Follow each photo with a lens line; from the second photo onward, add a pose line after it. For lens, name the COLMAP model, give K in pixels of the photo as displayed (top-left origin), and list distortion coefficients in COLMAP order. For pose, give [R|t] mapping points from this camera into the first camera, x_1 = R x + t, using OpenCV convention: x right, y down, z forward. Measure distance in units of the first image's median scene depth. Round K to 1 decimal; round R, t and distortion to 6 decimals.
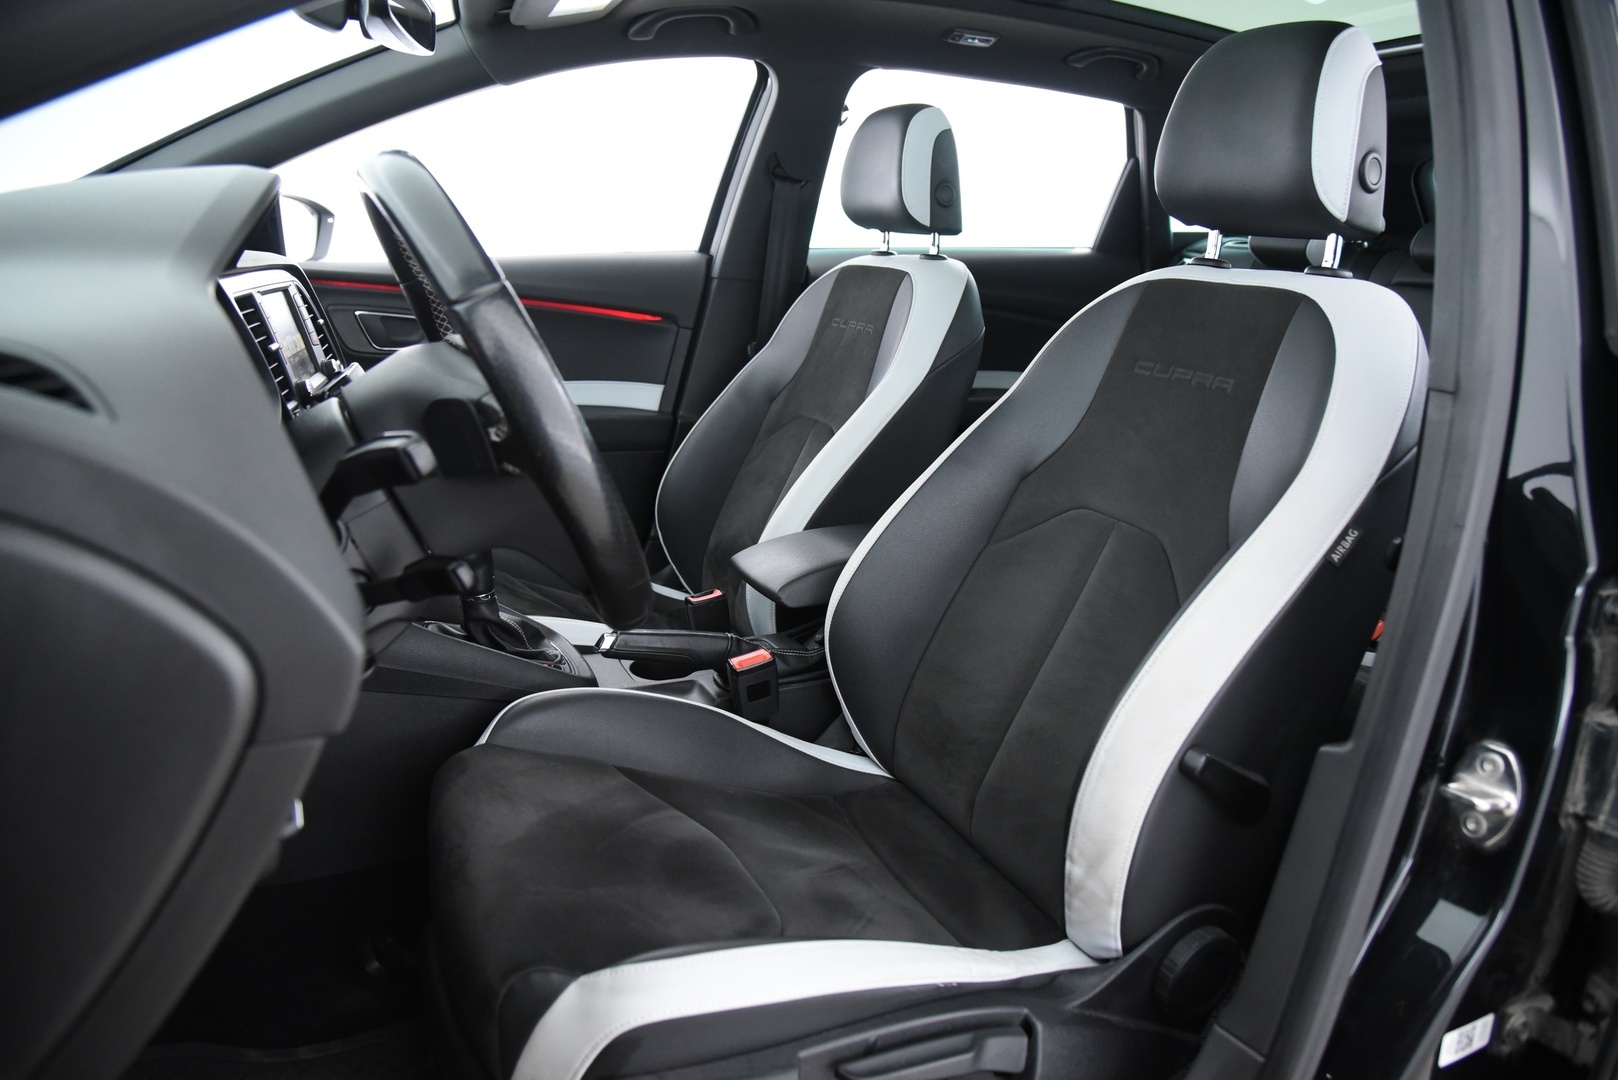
lens RADIAL K [[1117.6, 0, 809.0], [0, 1117.6, 540.0], [0, 0, 1]] dist [0.001619, -0.175627]
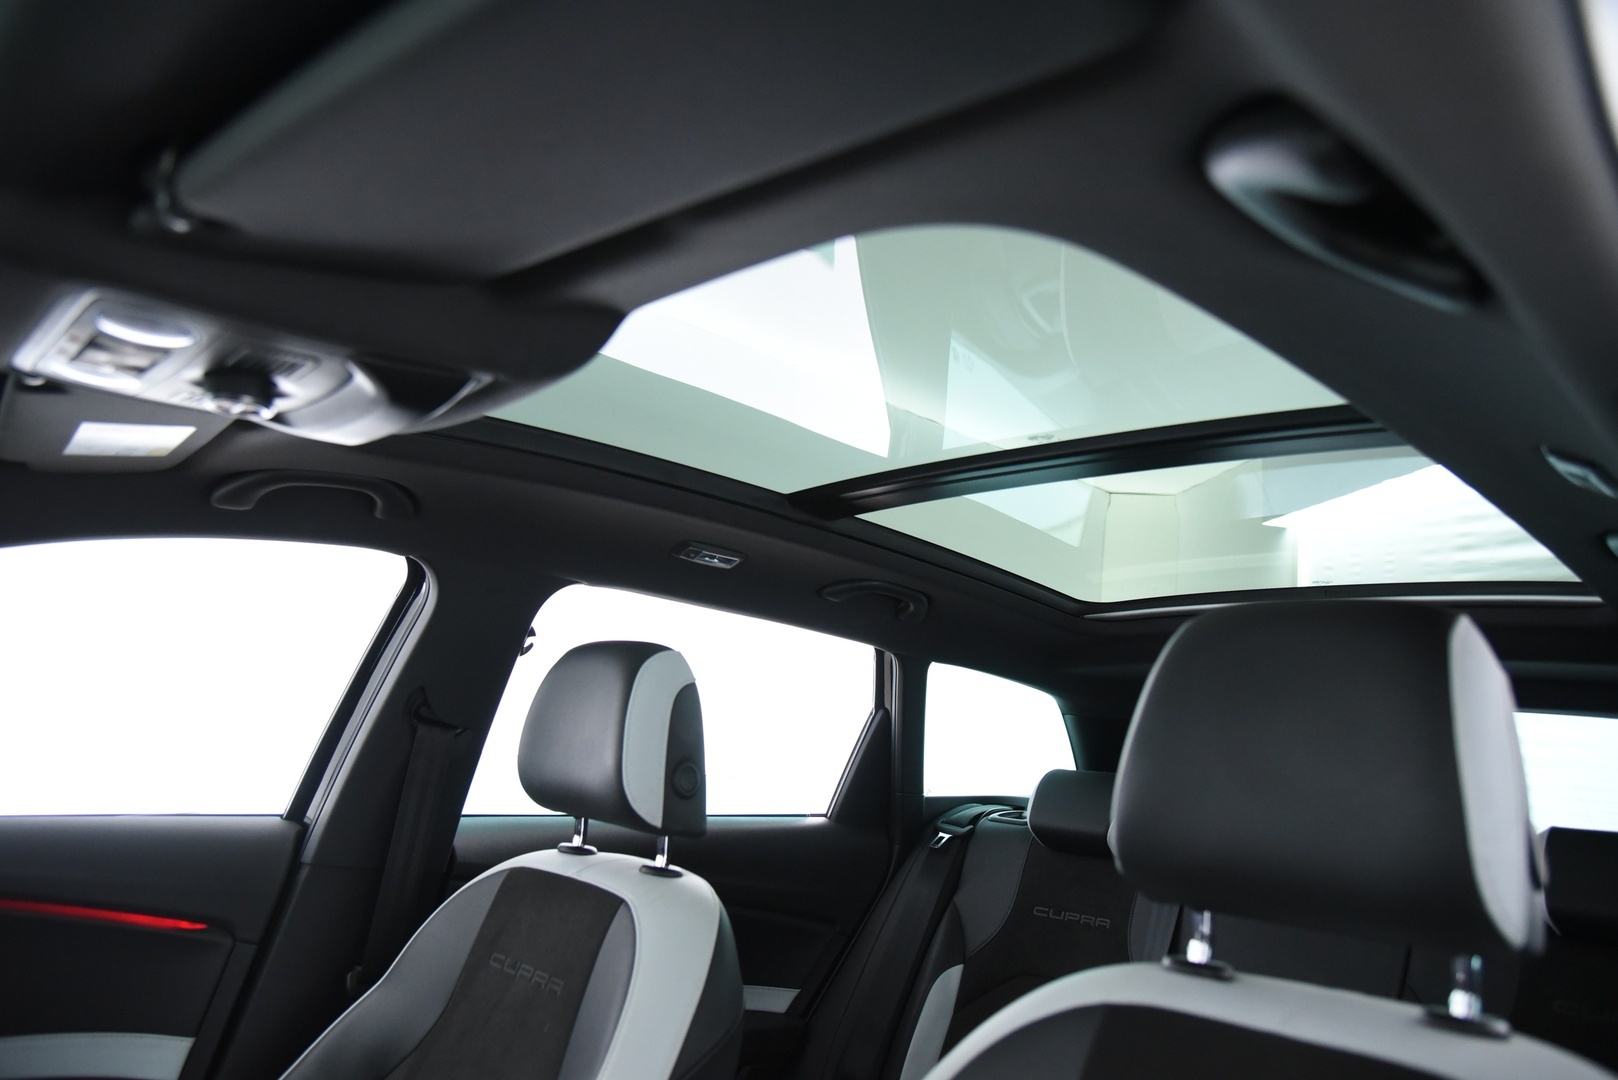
lens RADIAL K [[1104.1, 0, 809.0], [0, 1104.1, 540.0], [0, 0, 1]] dist [-0.119416, 0.059581]
pose [[0.948051, 0.104662, 0.300407, -0.015393], [0.028905, 0.912081, -0.408990, -0.152402], [-0.316801, 0.396427, 0.861675, 0.324020]]
